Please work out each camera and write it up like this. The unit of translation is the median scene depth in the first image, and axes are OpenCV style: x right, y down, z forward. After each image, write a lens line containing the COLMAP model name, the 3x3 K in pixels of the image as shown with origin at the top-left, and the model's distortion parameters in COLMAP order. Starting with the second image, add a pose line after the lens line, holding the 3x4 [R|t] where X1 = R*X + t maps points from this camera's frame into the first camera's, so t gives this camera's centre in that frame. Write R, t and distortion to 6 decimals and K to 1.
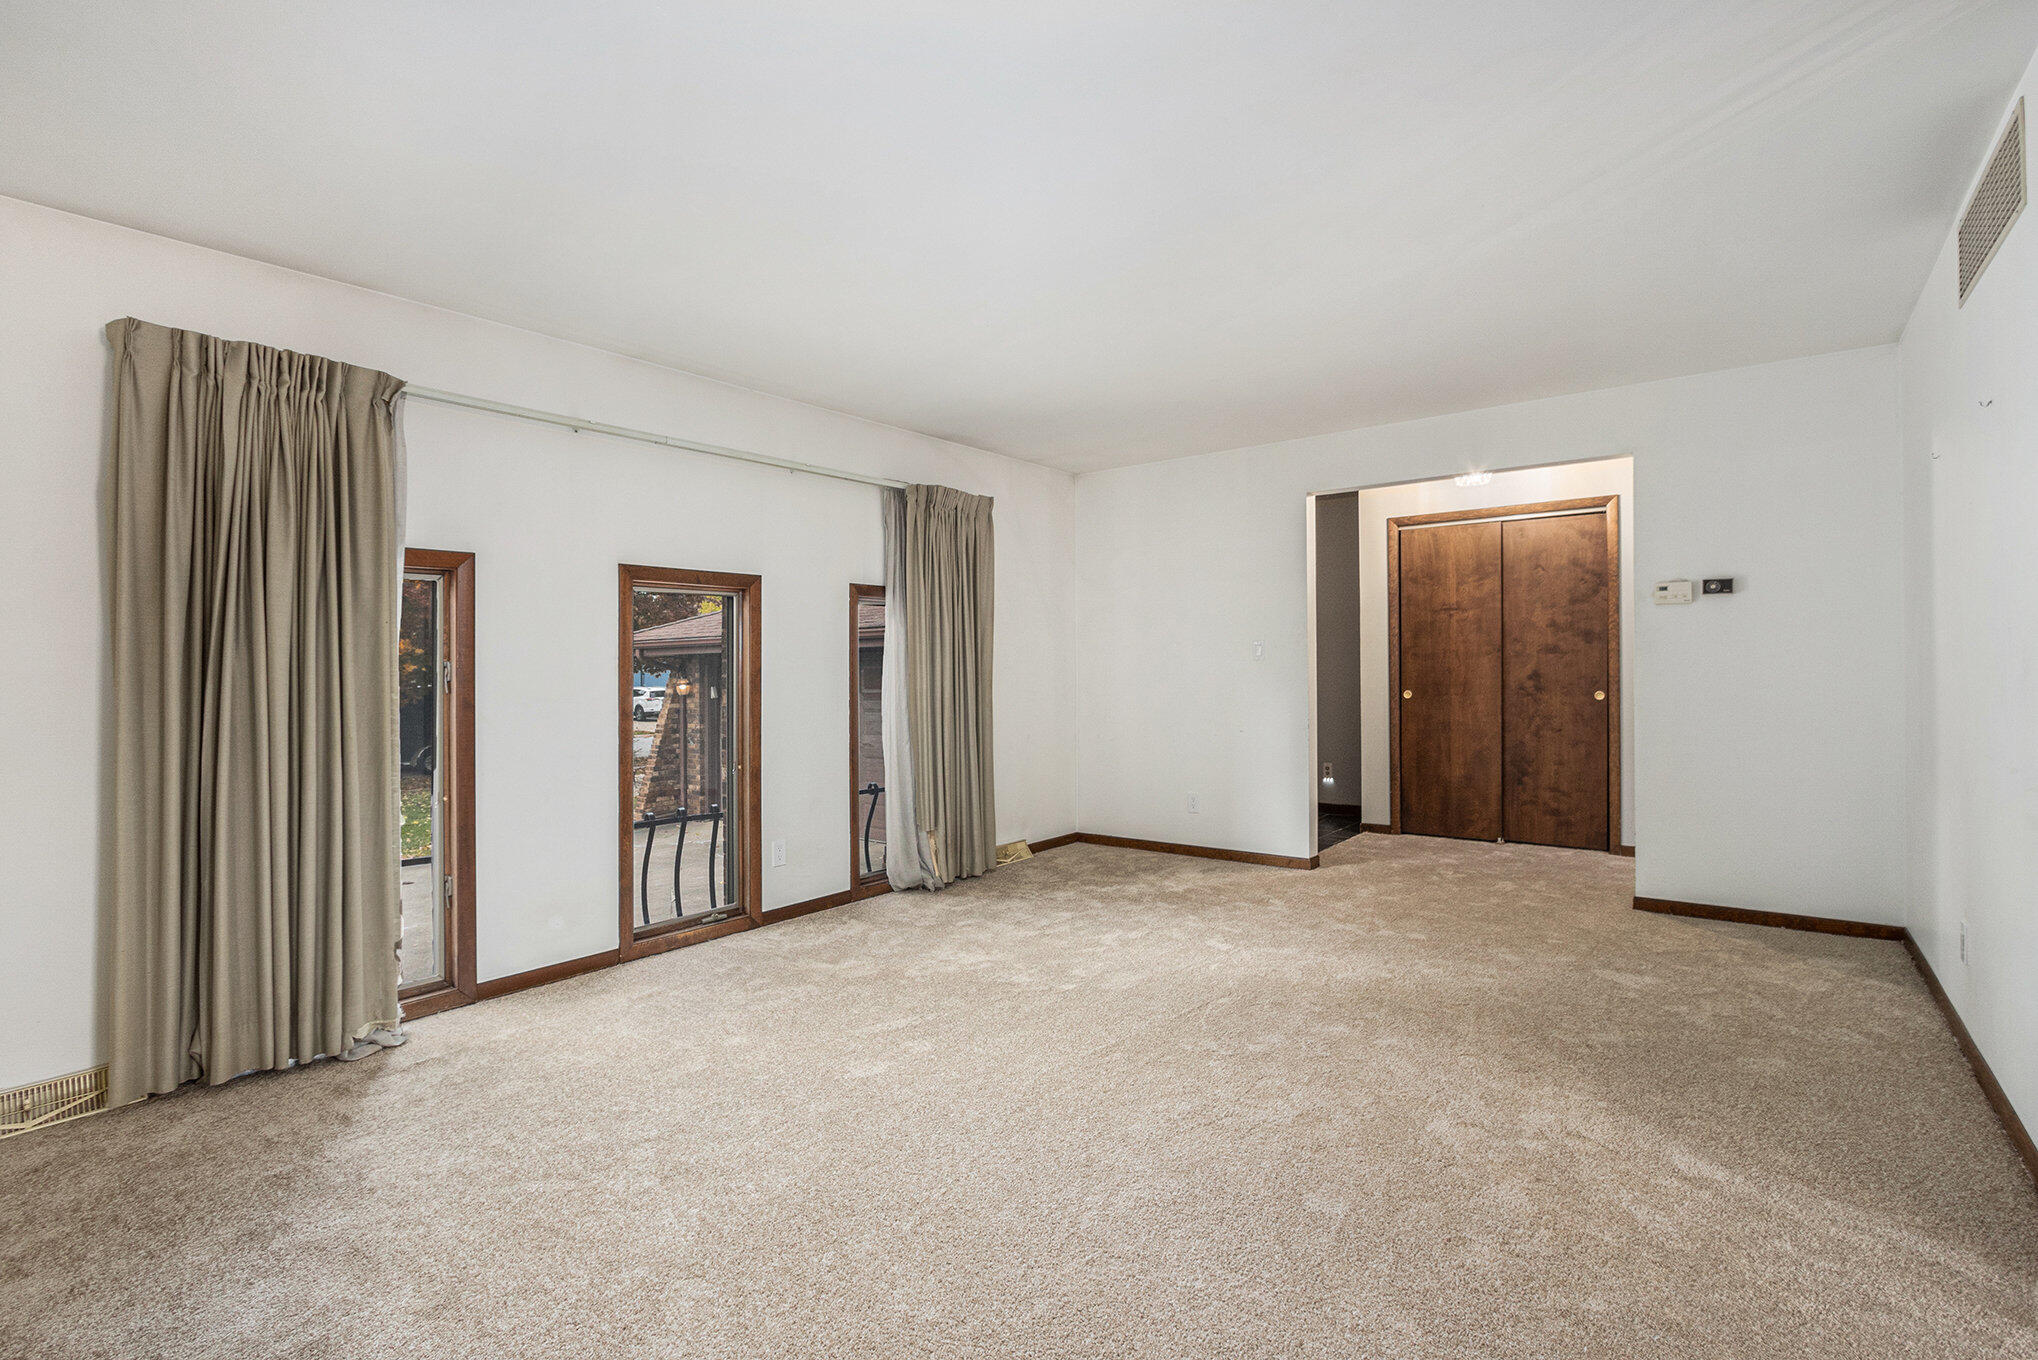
lens RADIAL K [[968.0, 0, 1020.6], [0, 968.0, 669.5], [0, 0, 1]] dist [-0.001741, 0.000270]
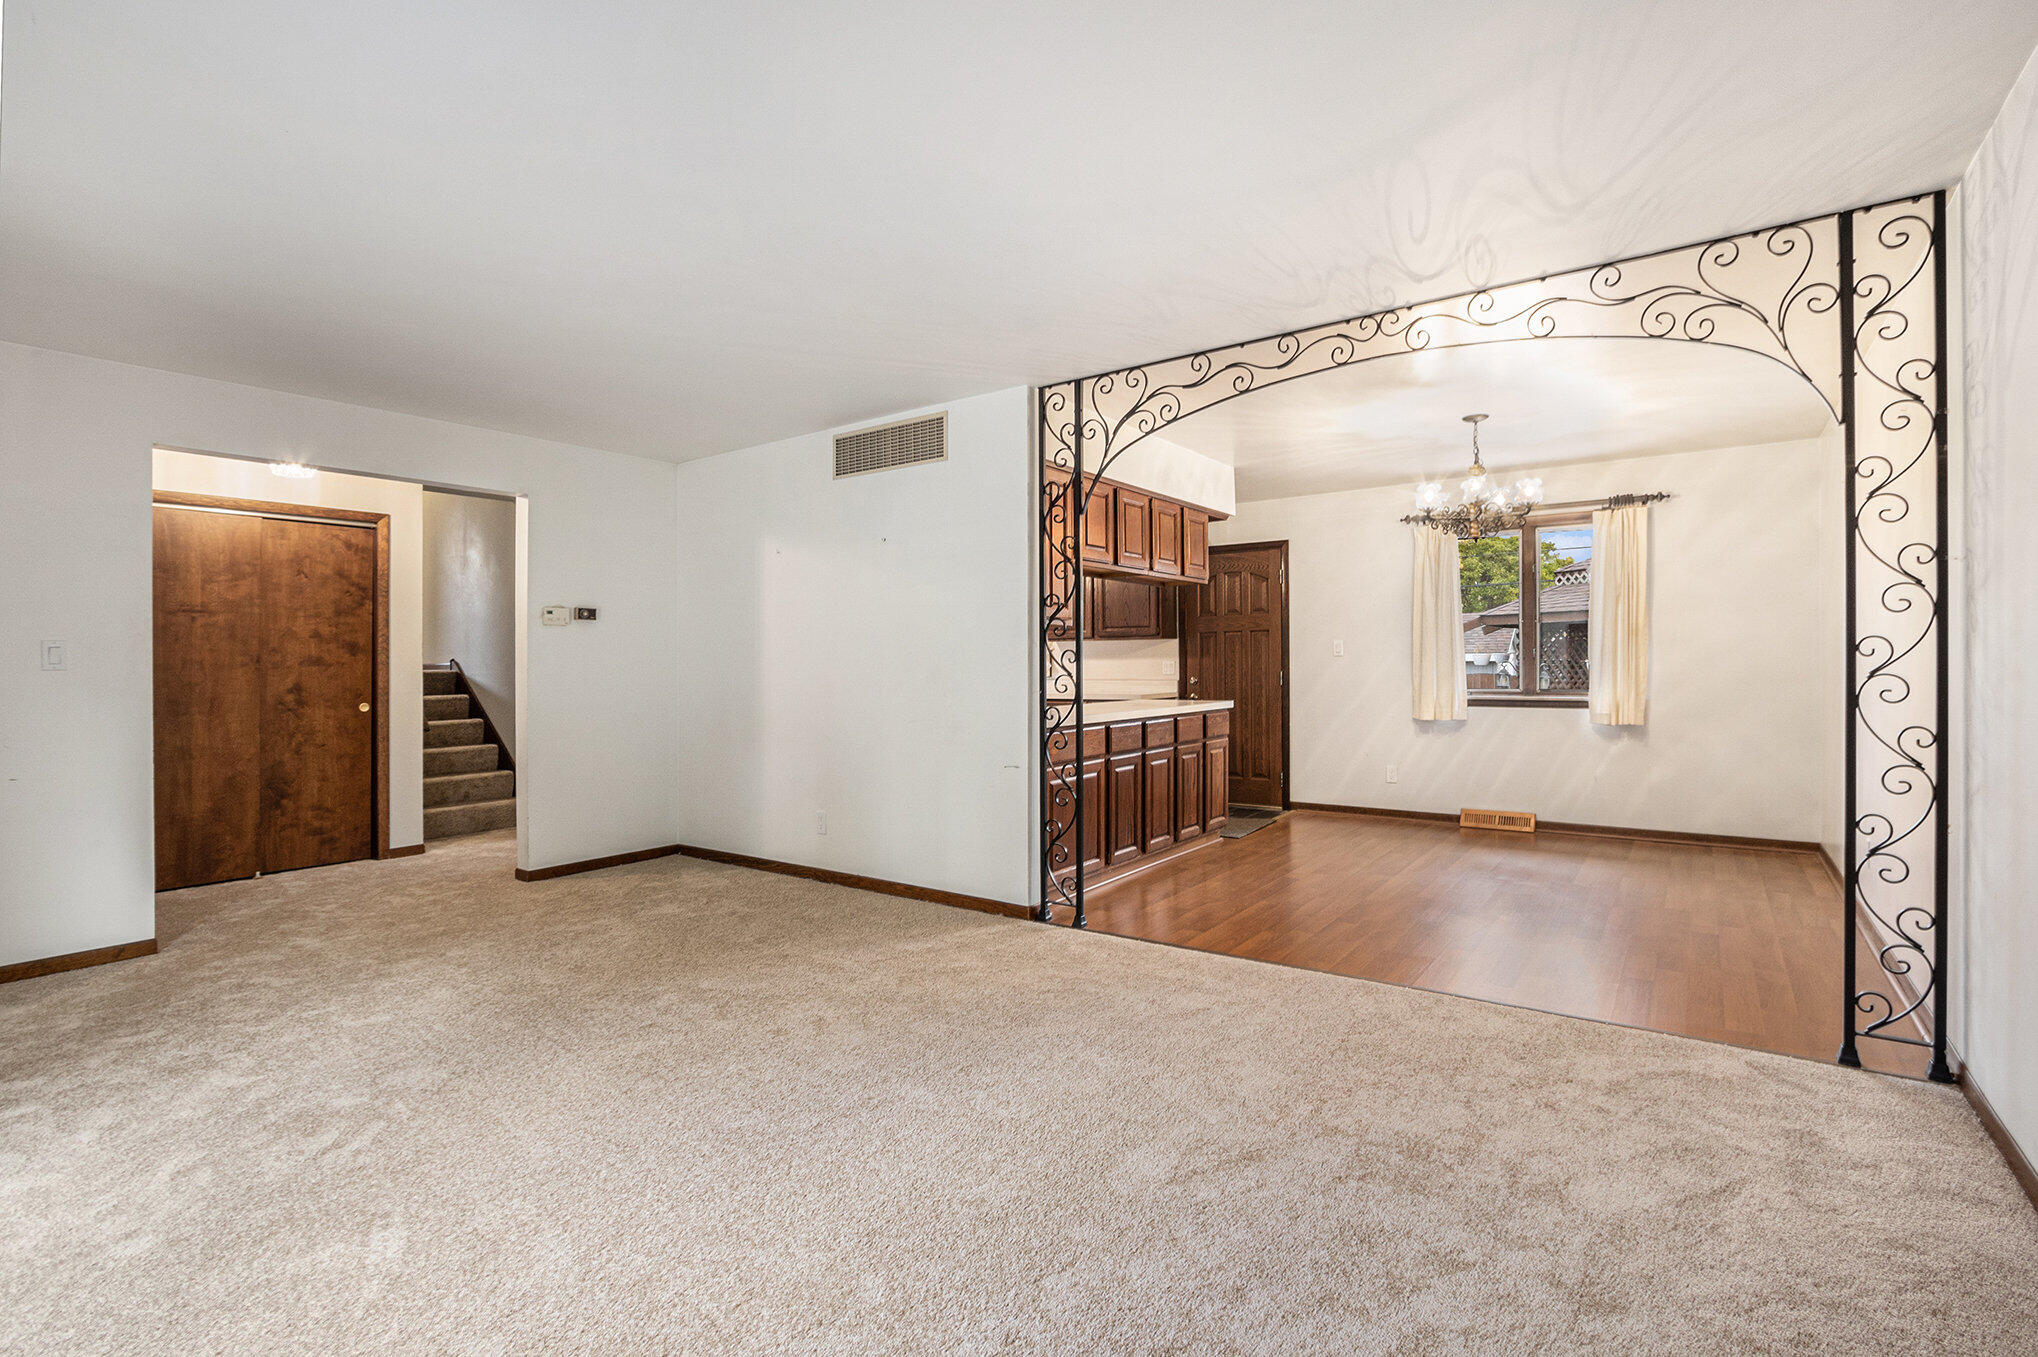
lens RADIAL K [[921.1, 0, 1052.8], [0, 921.1, 677.1], [0, 0, 1]] dist [-0.000306, -0.000045]
pose [[-0.041616, -0.001551, 0.999132, -0.391502], [0.015257, 0.999881, 0.002188, 0.004003], [-0.999017, 0.015334, -0.041588, 0.309477]]
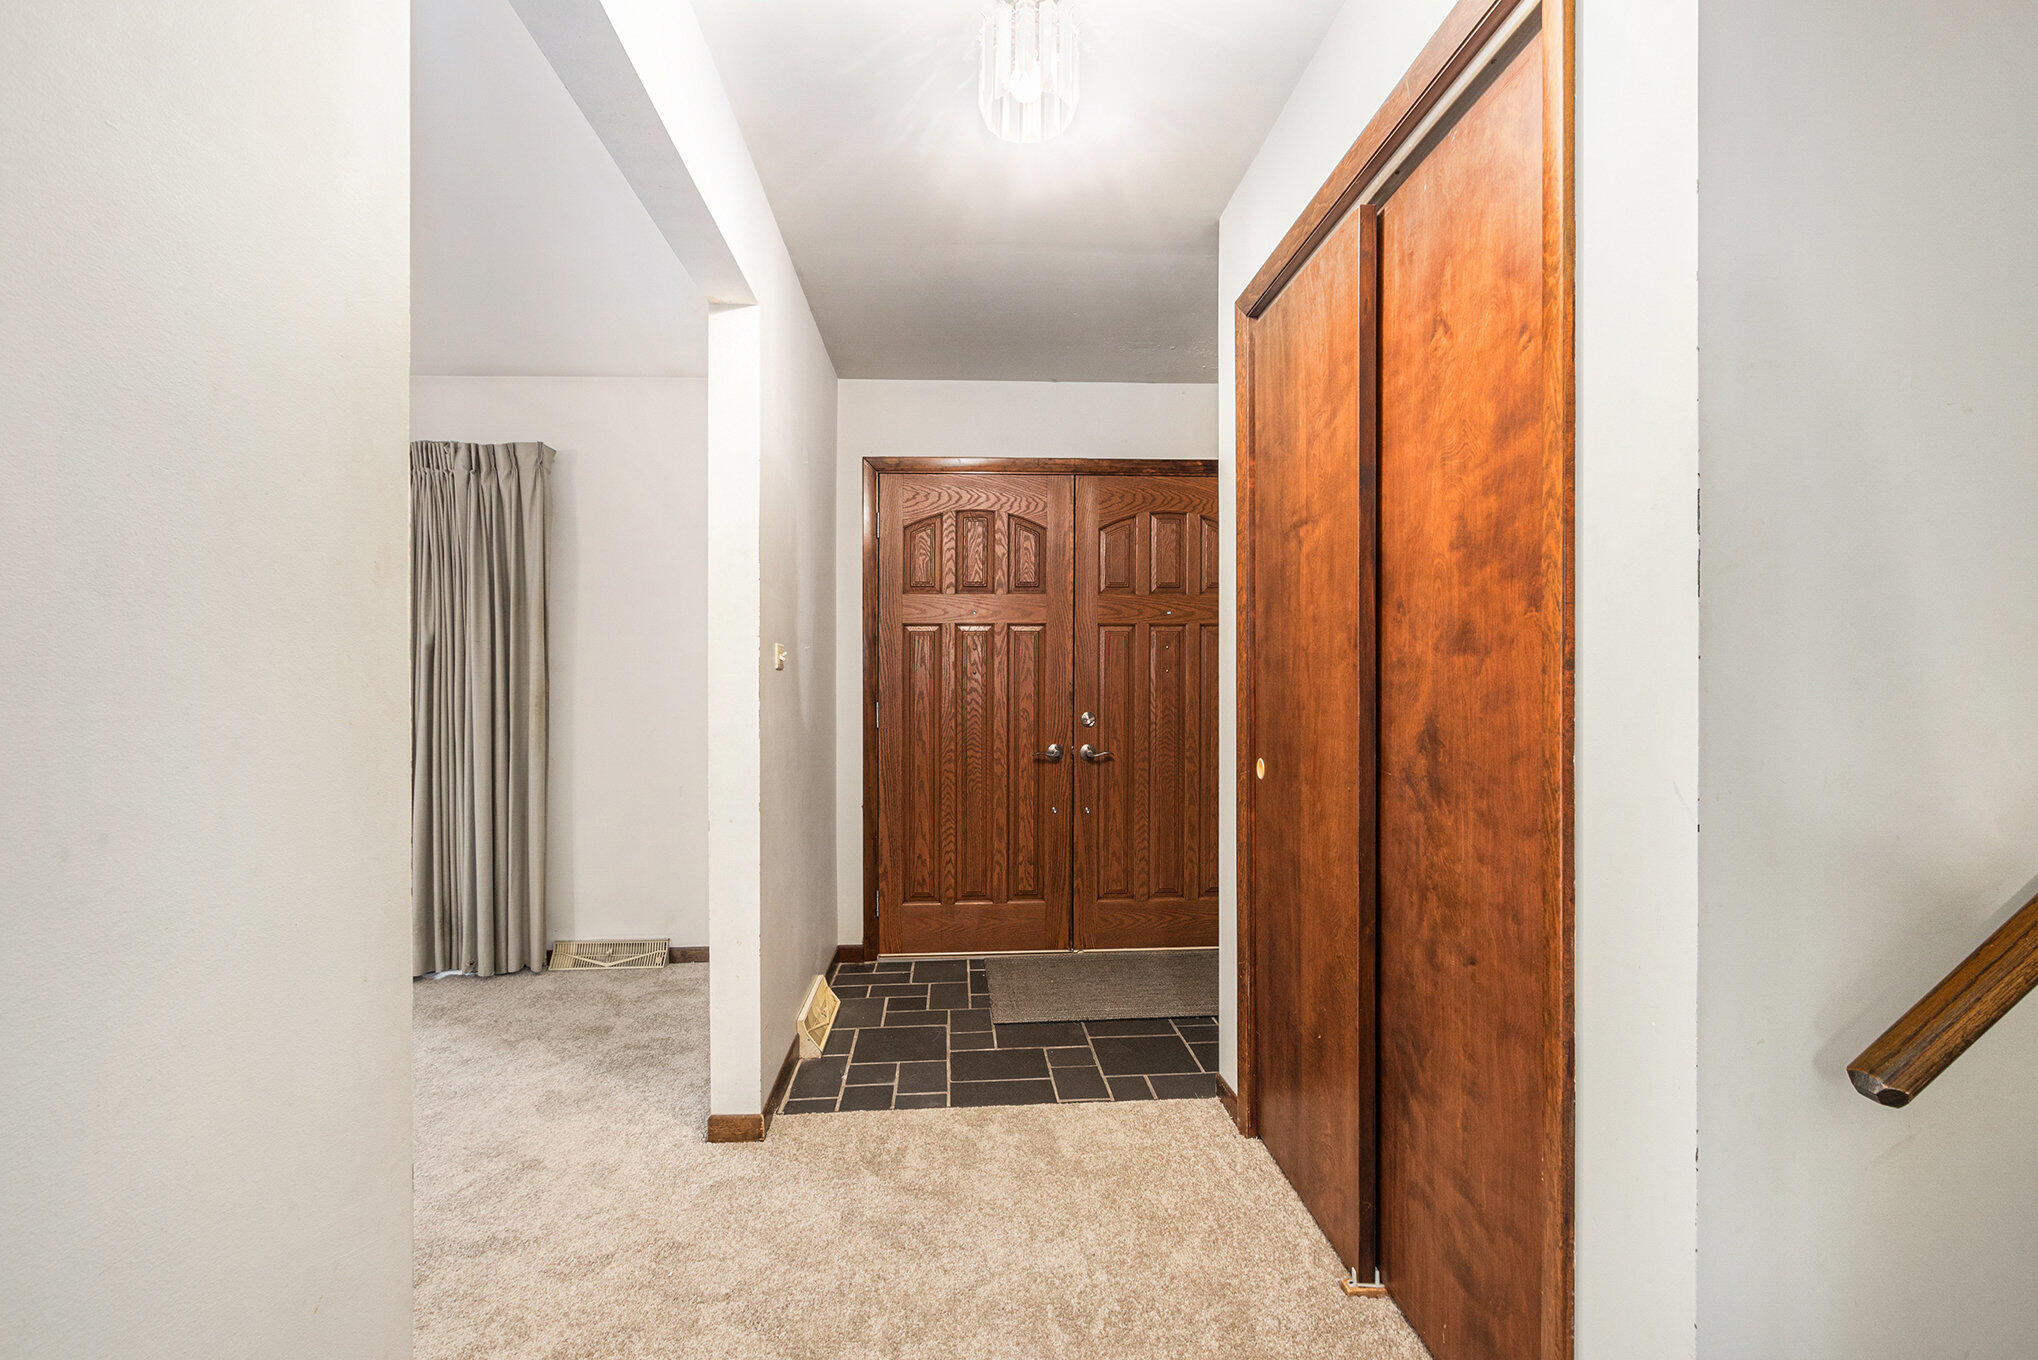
lens RADIAL K [[931.3, 0, 1019.0], [0, 931.3, 680.0], [0, 0, 1]] dist [-0.055045, 0.000224]
pose [[0.636722, 0.005581, -0.771073, 0.660600], [-0.001921, 0.999982, 0.005651, -0.010891], [0.771091, -0.002117, 0.636722, 0.760019]]
